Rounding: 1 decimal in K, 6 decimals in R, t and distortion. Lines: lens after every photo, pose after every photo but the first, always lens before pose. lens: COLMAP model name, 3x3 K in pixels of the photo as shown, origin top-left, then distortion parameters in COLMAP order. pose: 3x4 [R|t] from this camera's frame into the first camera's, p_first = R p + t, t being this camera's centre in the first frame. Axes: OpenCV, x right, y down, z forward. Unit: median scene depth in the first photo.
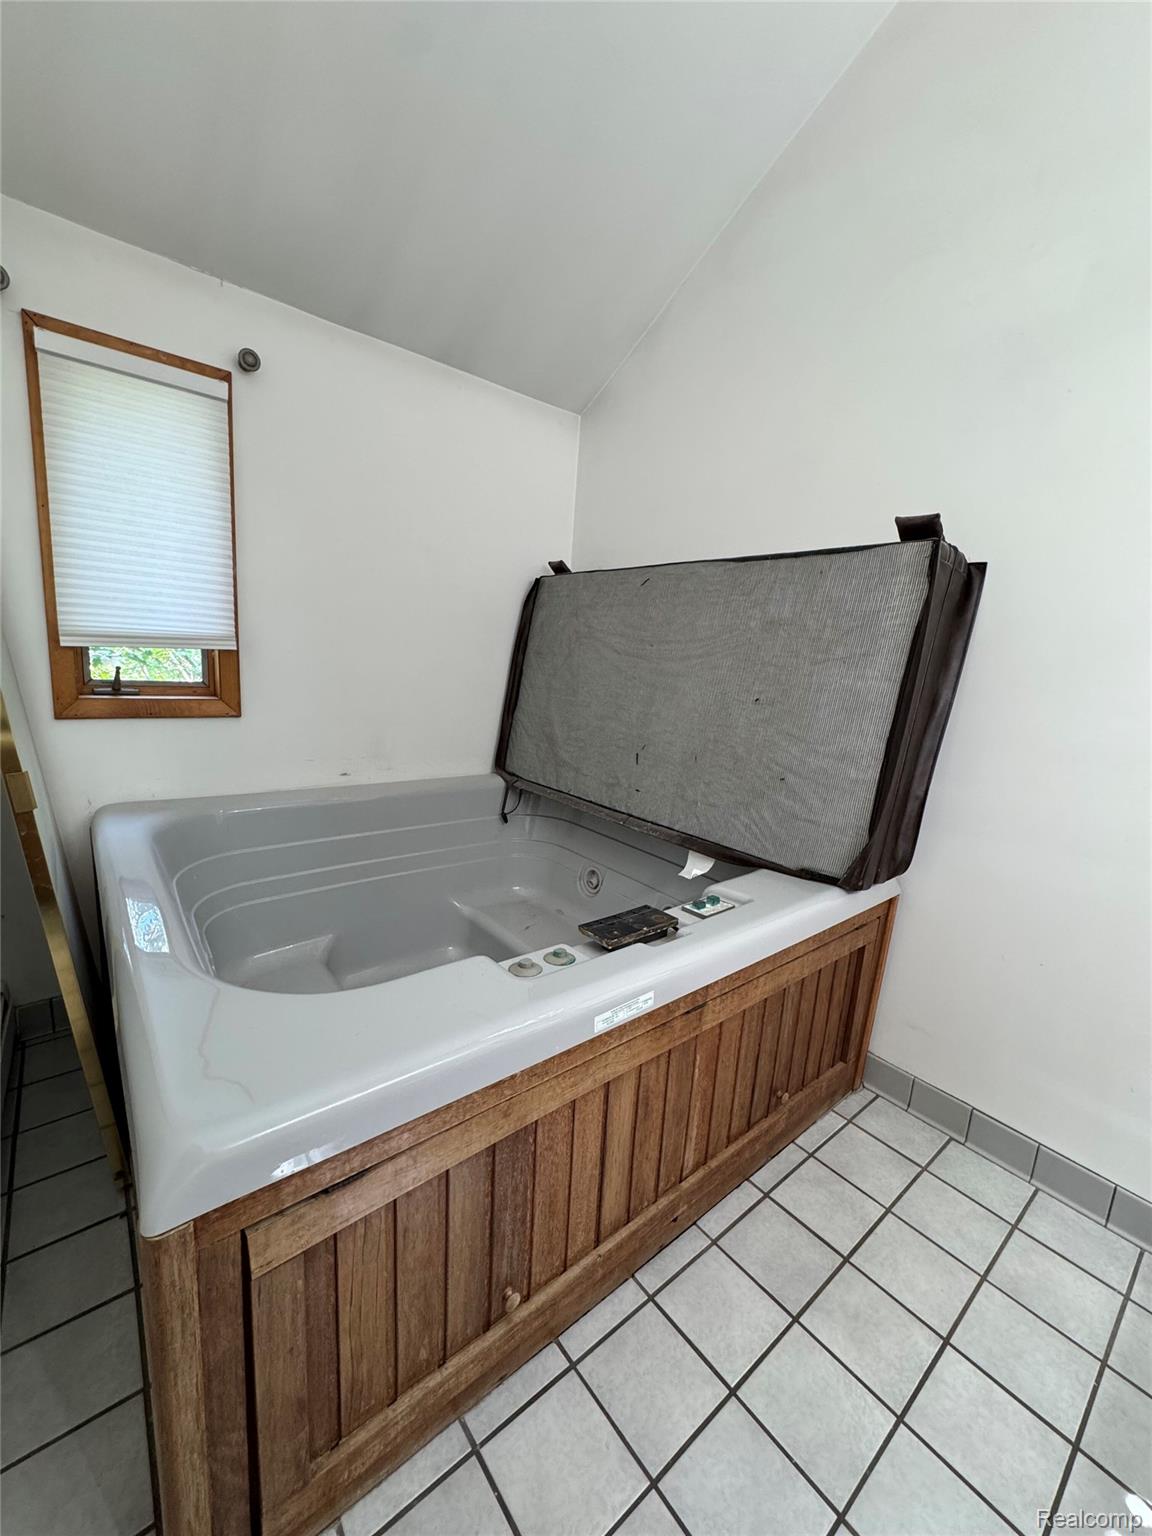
lens RADIAL K [[614.3, 0, 575.4], [0, 614.3, 766.1], [0, 0, 1]] dist [-0.002030, -0.000491]
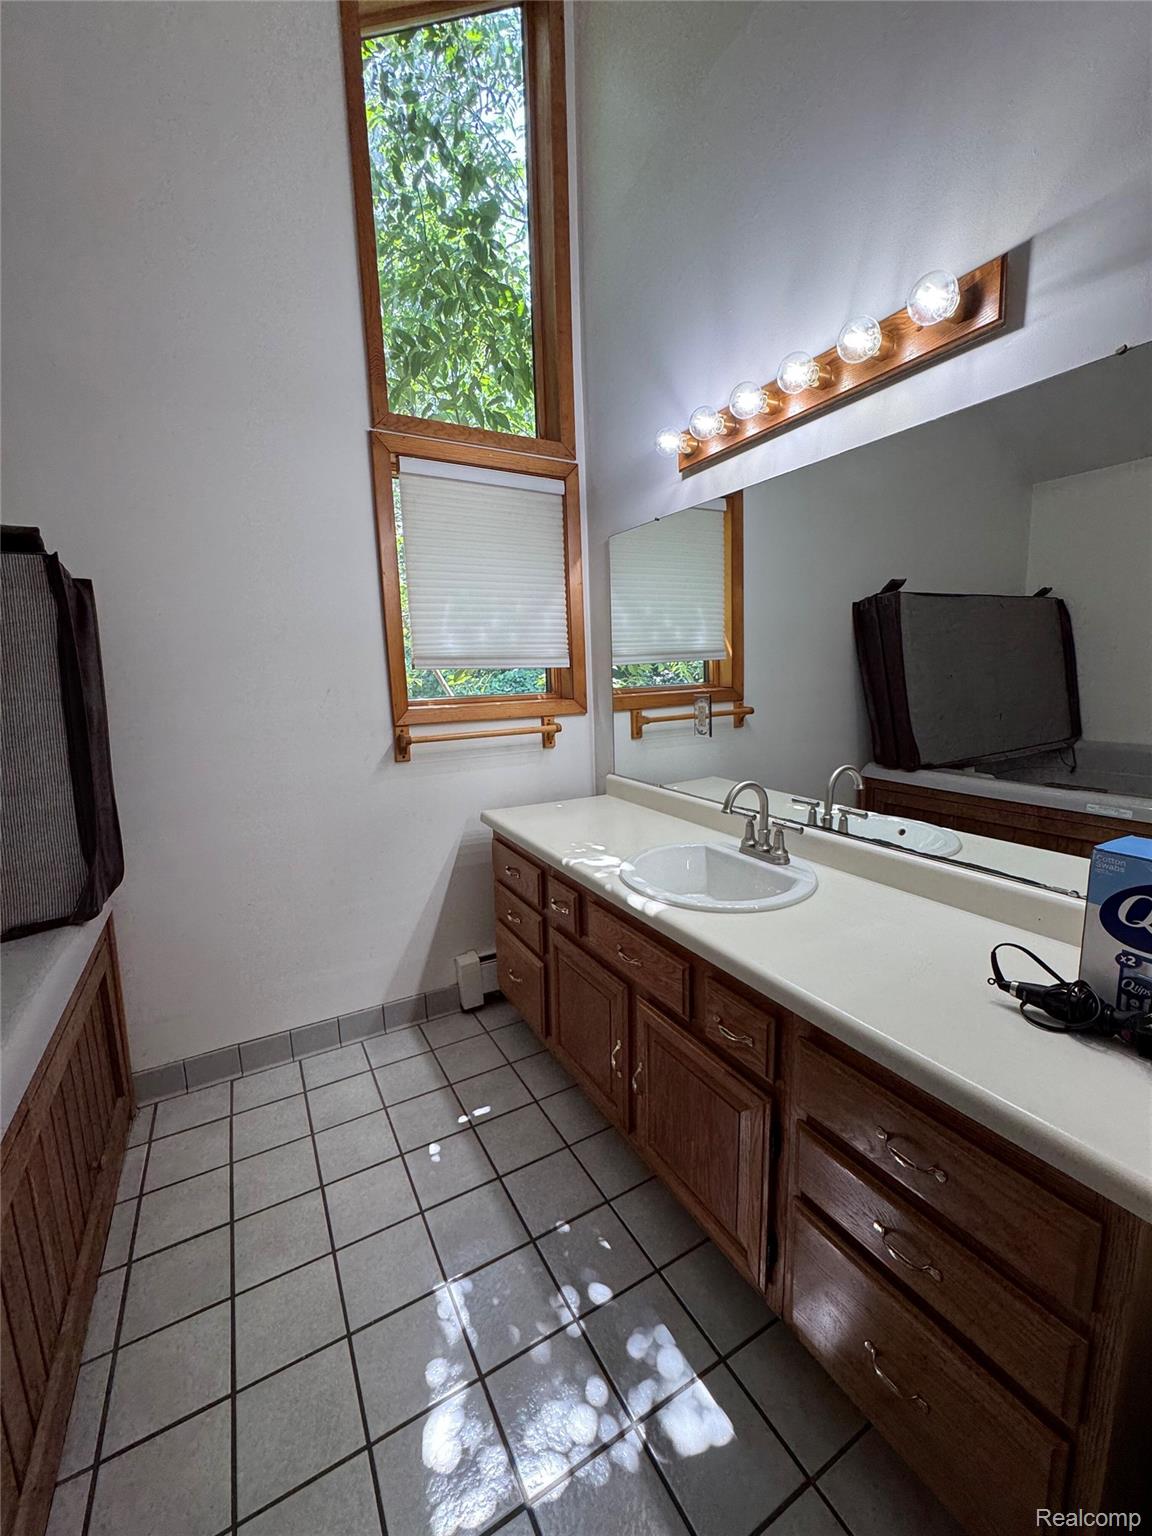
lens RADIAL K [[614.3, 0, 573.5], [0, 614.3, 768.4], [0, 0, 1]] dist [-0.002030, -0.000491]
pose [[0.172219, -0.222905, 0.959507, -0.272185], [0.216129, 0.958877, 0.183966, -0.034981], [-0.961056, 0.175695, 0.213313, 0.031822]]
